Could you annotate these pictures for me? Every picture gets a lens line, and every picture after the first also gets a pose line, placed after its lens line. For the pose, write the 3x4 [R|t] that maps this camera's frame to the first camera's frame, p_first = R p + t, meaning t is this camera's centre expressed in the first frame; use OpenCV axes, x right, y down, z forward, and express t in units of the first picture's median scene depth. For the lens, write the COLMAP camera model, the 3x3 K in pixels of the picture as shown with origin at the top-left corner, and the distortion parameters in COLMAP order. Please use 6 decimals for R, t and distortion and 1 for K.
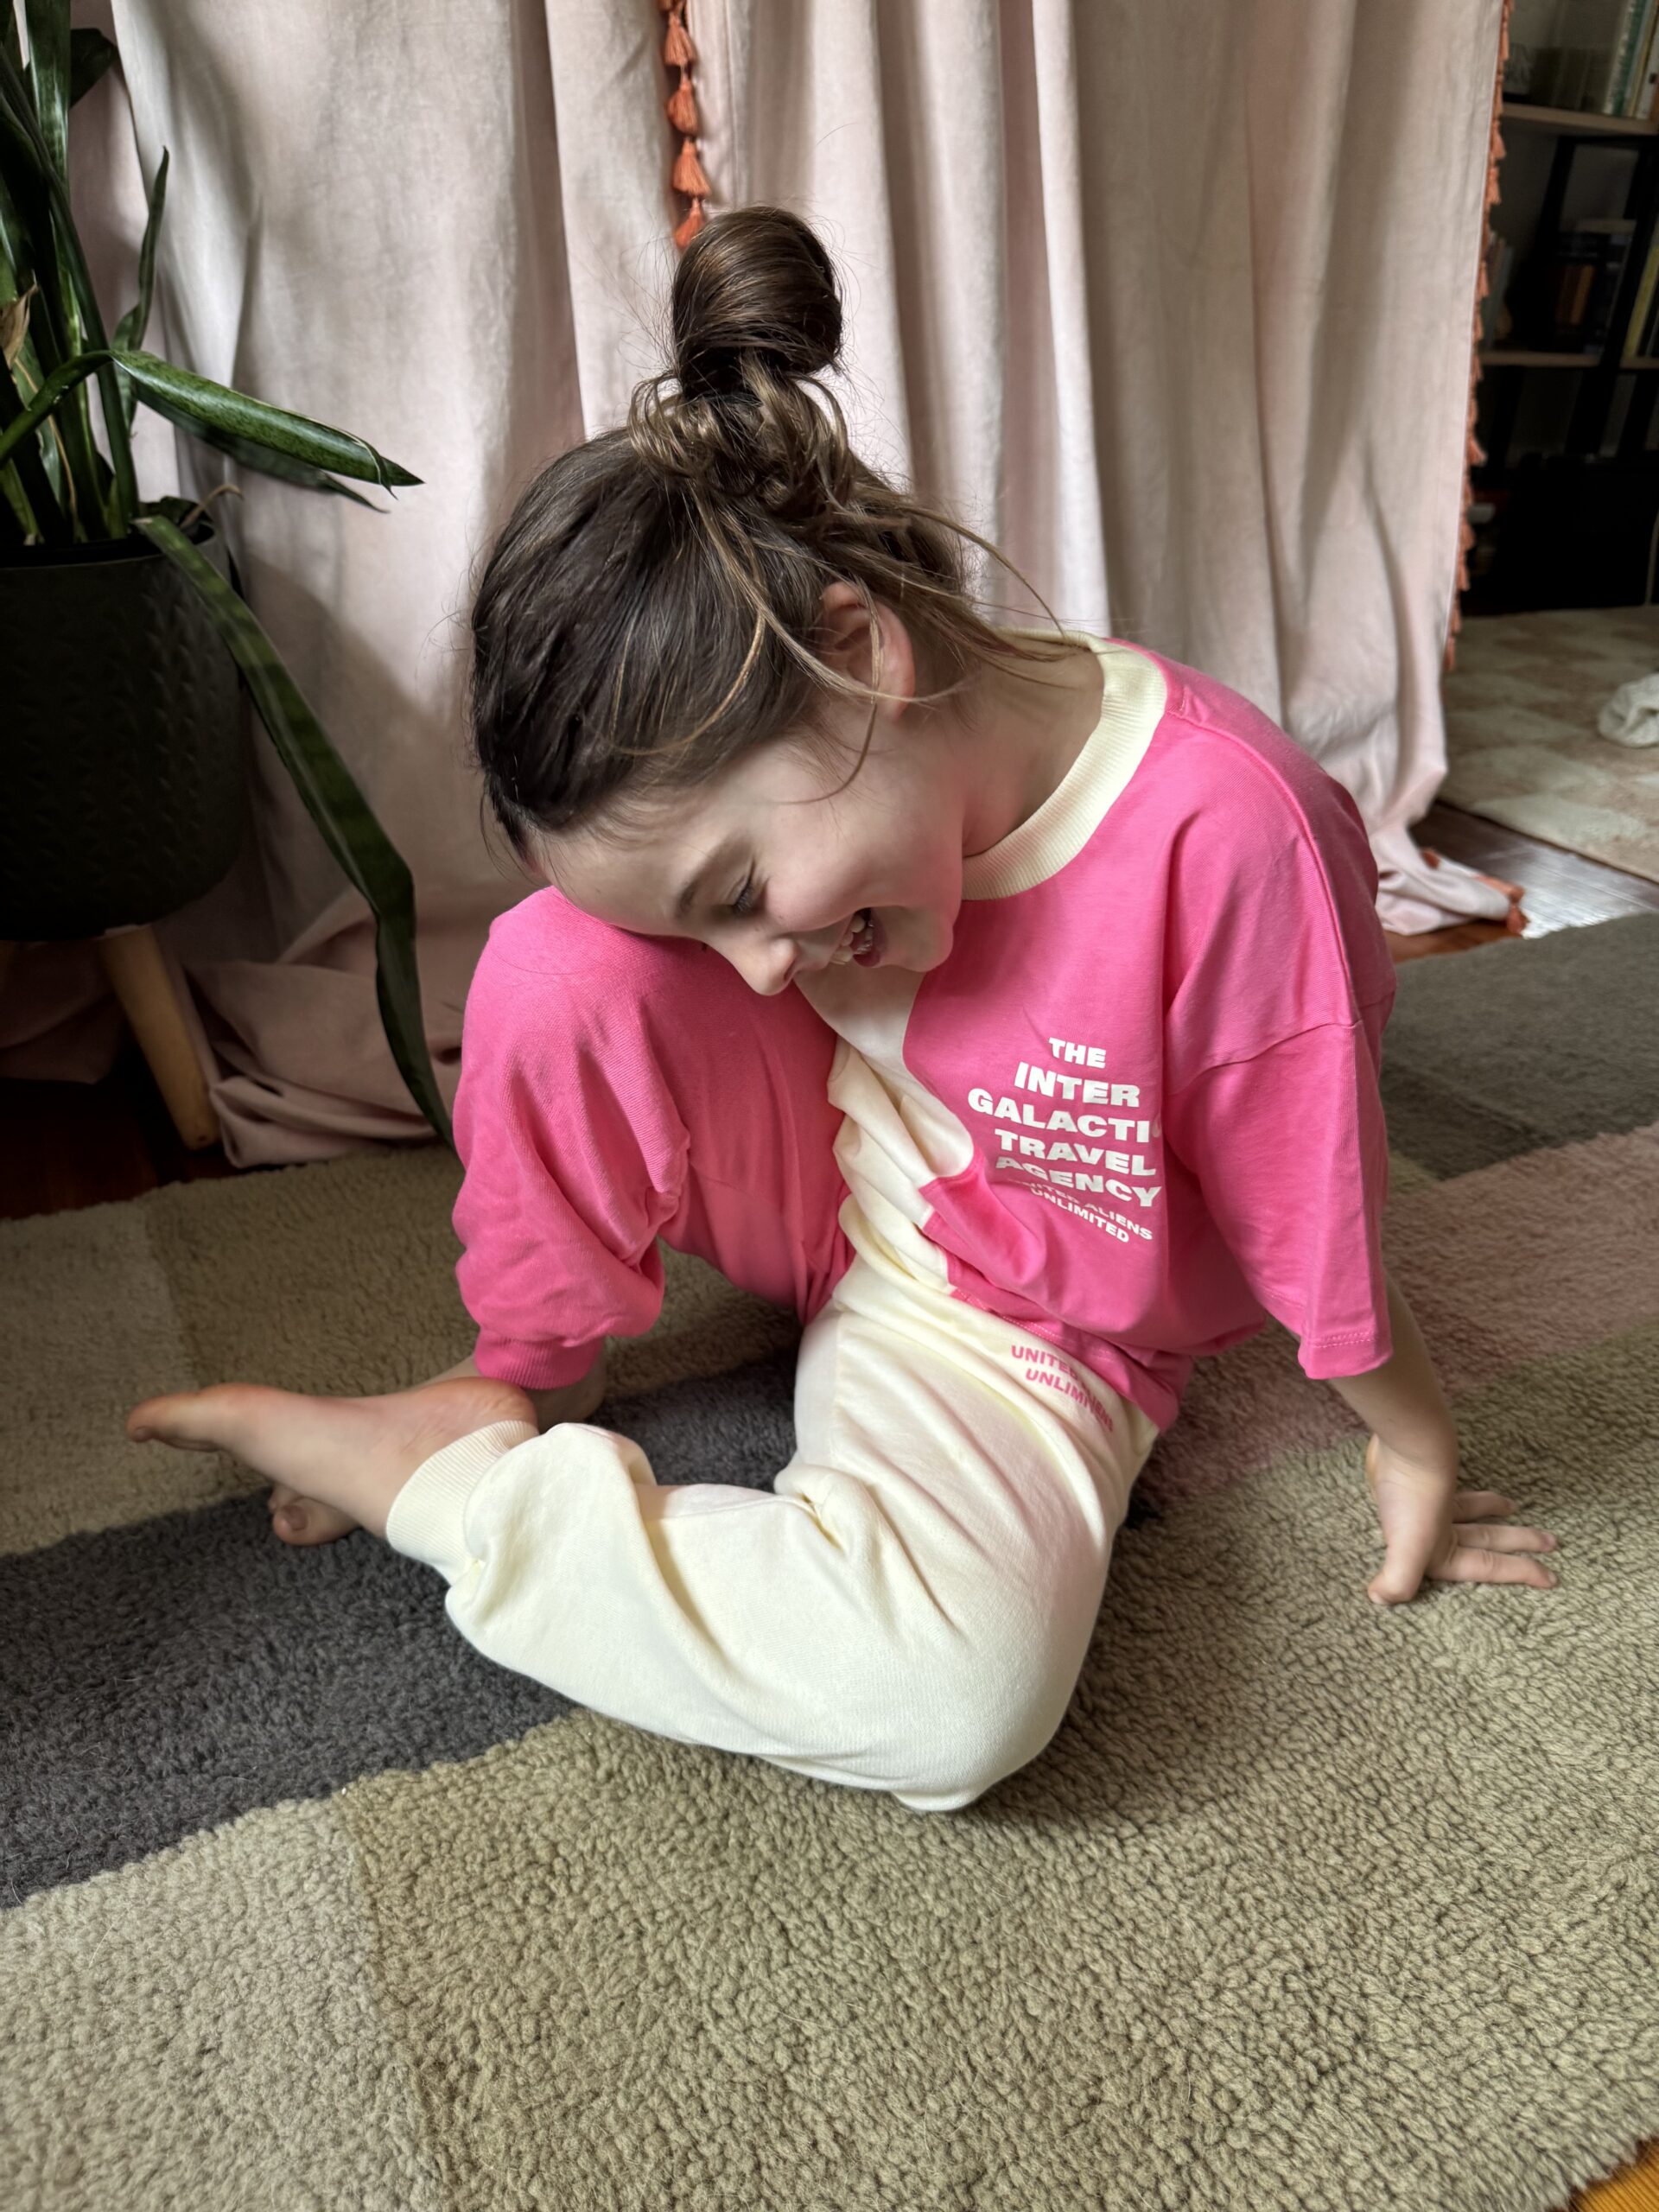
lens RADIAL K [[1574.9, 0, 813.9], [0, 1574.9, 1094.1], [0, 0, 1]] dist [0.017565, -0.029635]
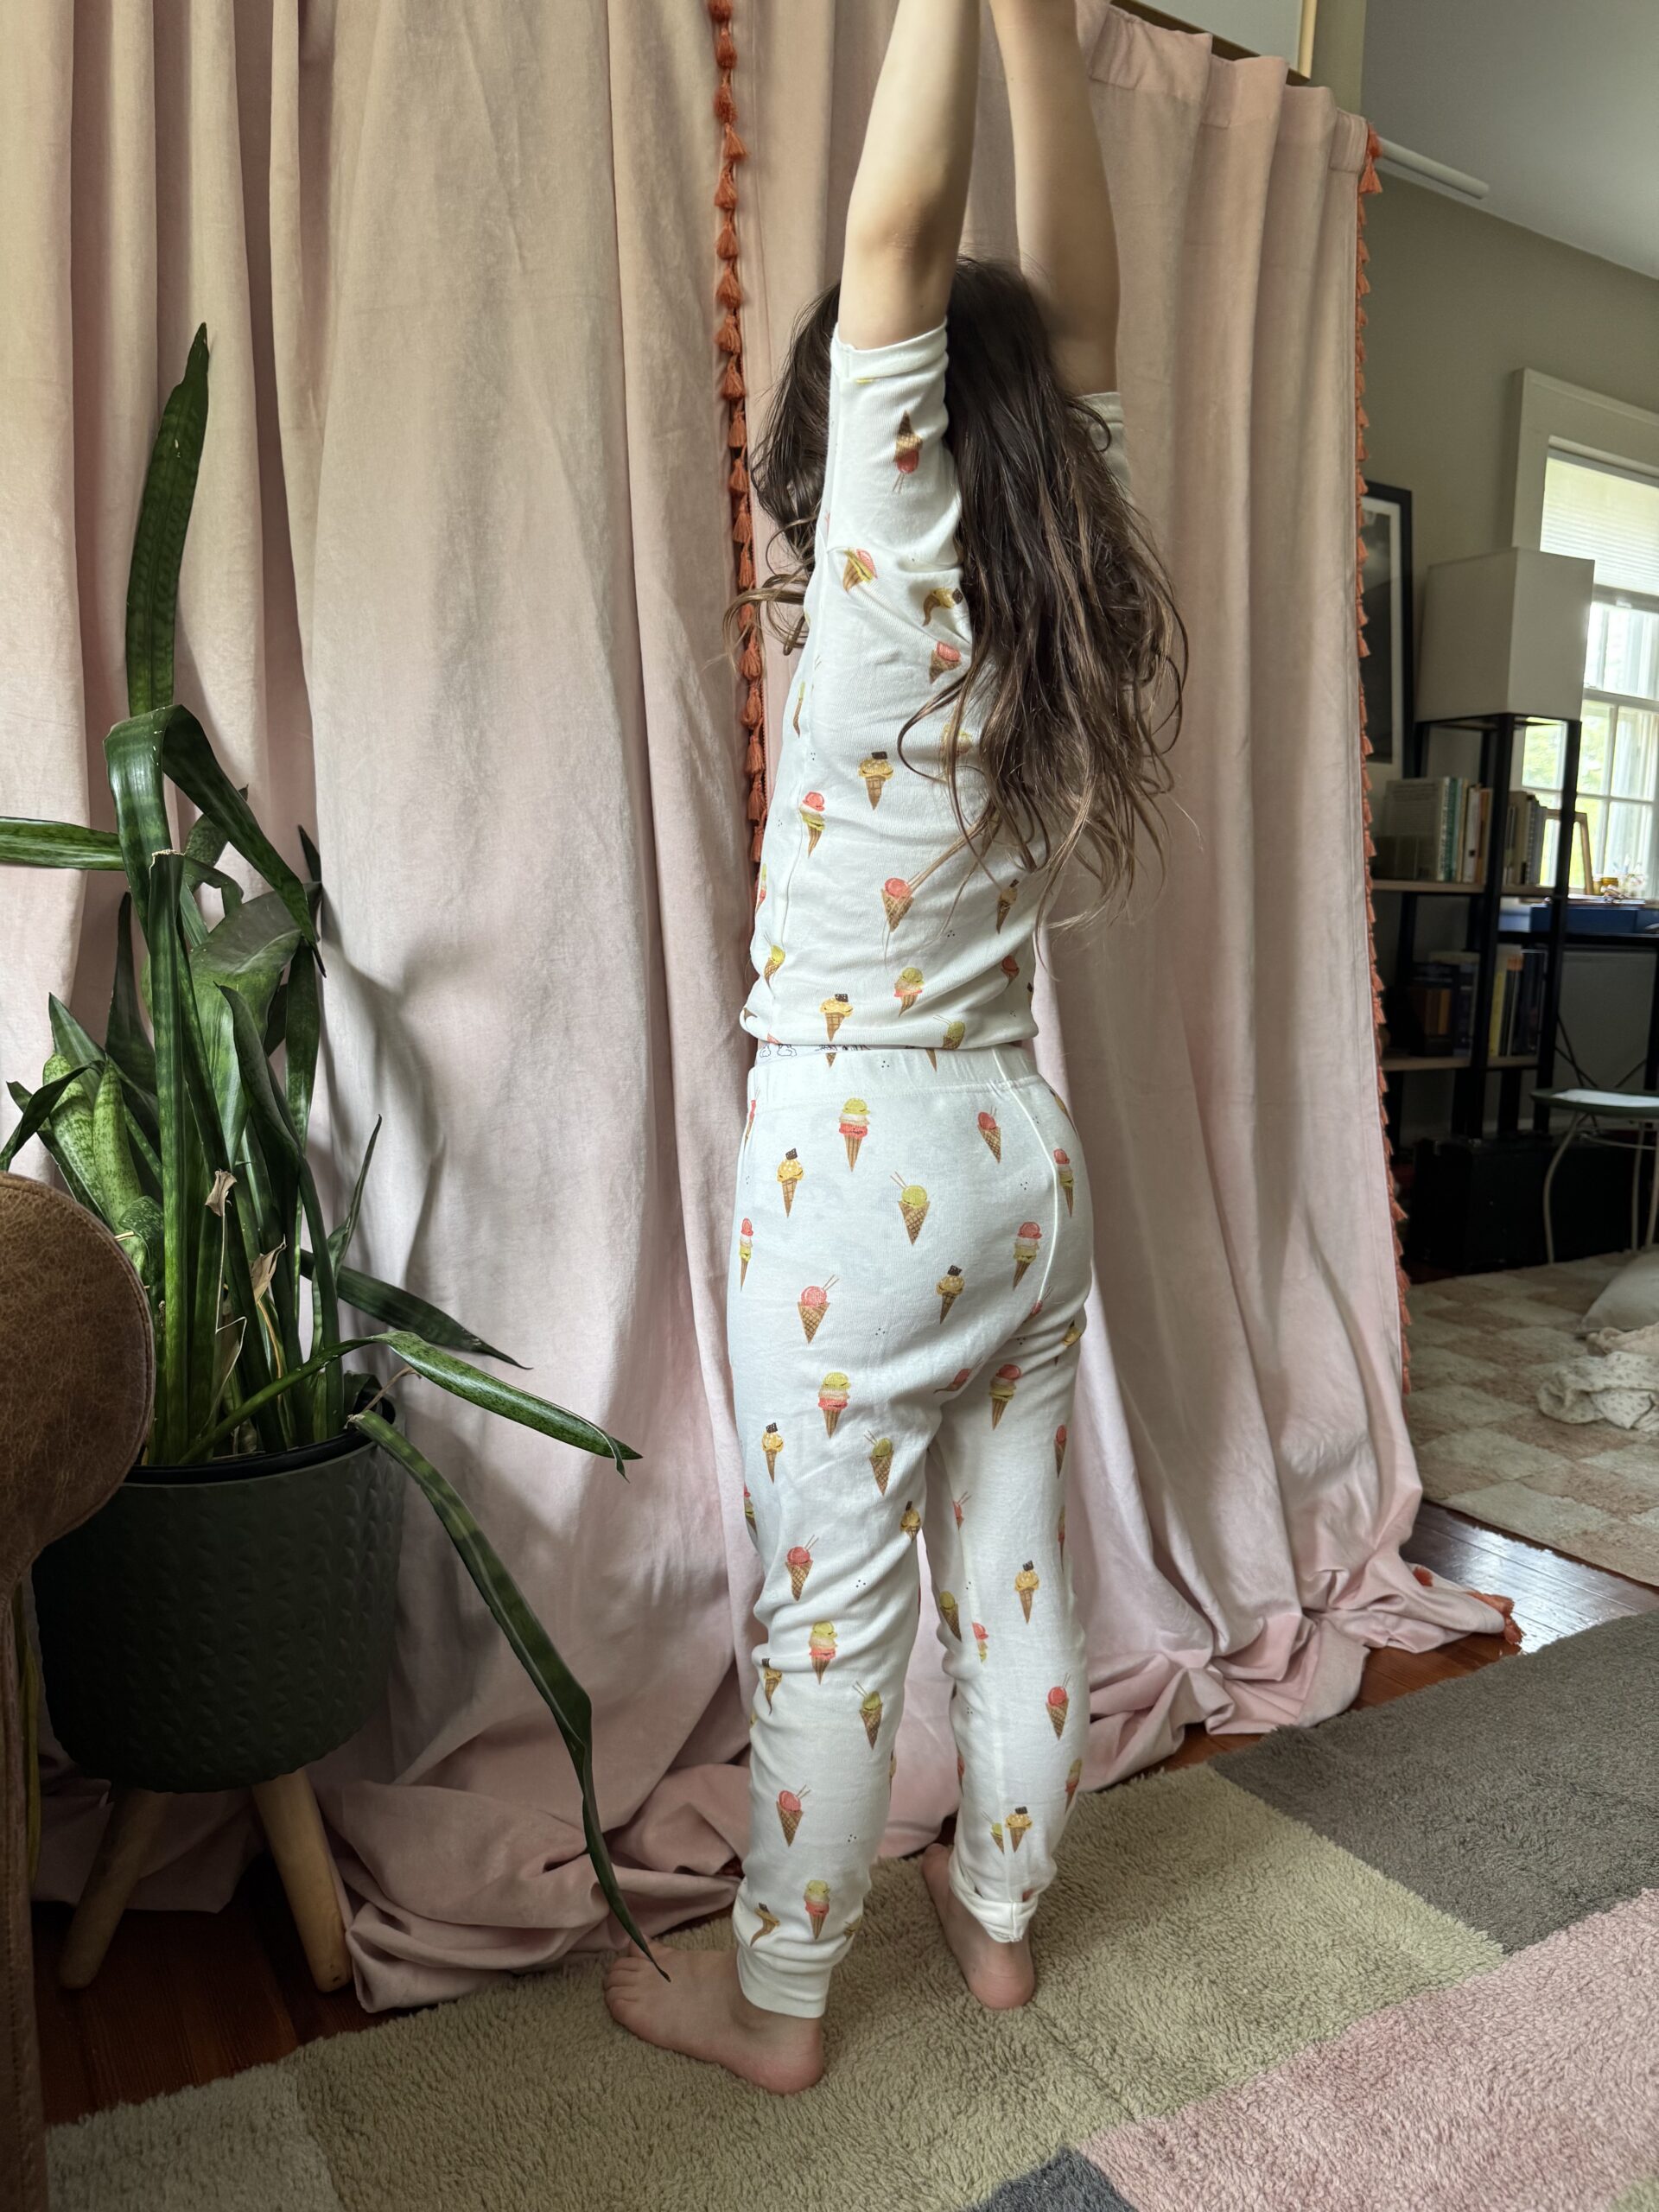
lens RADIAL K [[1574.9, 0, 817.8], [0, 1574.9, 1098.9], [0, 0, 1]] dist [0.017565, -0.029635]
pose [[0.998754, -0.024272, 0.043601, -0.097320], [0.038364, 0.932223, -0.359846, -0.119680], [-0.031912, 0.361070, 0.931992, -0.175436]]
